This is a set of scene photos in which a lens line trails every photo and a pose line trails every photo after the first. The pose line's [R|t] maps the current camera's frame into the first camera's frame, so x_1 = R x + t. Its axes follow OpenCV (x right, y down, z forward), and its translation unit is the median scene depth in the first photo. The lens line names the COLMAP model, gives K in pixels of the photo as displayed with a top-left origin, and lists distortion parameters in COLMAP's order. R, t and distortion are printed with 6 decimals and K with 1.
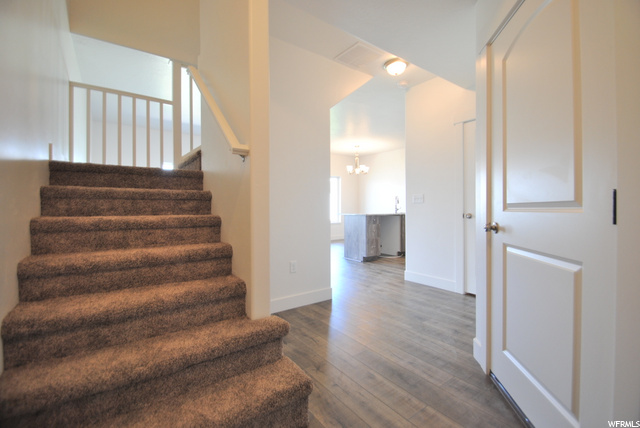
lens RADIAL K [[281.8, 0, 320.2], [0, 281.8, 211.5], [0, 0, 1]] dist [-0.010577, -0.001097]
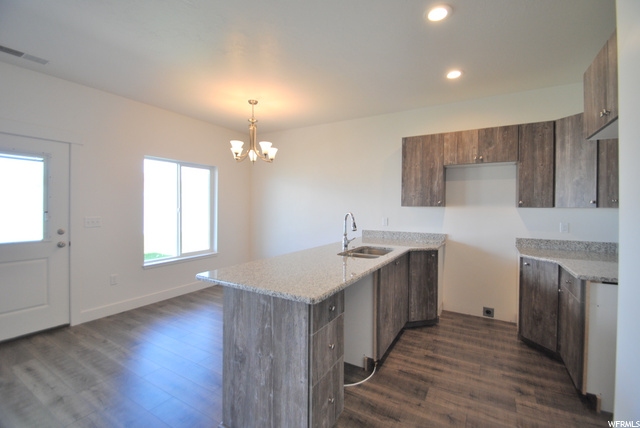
lens RADIAL K [[281.8, 0, 318.8], [0, 281.8, 208.1], [0, 0, 1]] dist [-0.010577, -0.001097]
pose [[0.916718, 0.009333, 0.399426, 0.044807], [-0.007724, 0.999954, -0.005639, -0.051782], [-0.399461, 0.002084, 0.916748, 0.529086]]
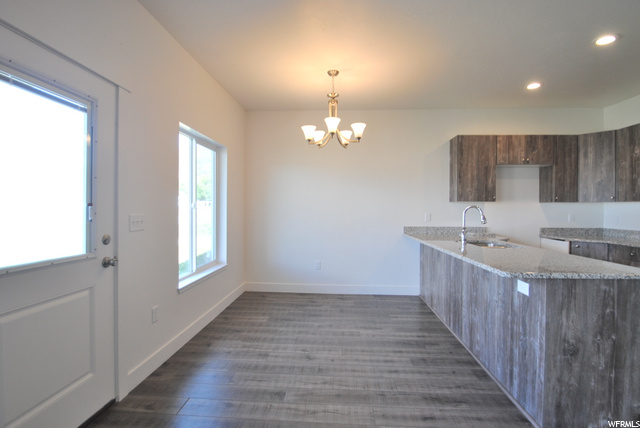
lens RADIAL K [[315.1, 0, 319.2], [0, 315.1, 212.9], [0, 0, 1]] dist [-0.024117, -0.003427]
pose [[0.639003, -0.002801, 0.769199, -0.226468], [-0.000226, 0.999993, 0.003830, -0.040067], [-0.769204, -0.002621, 0.638998, 0.756944]]
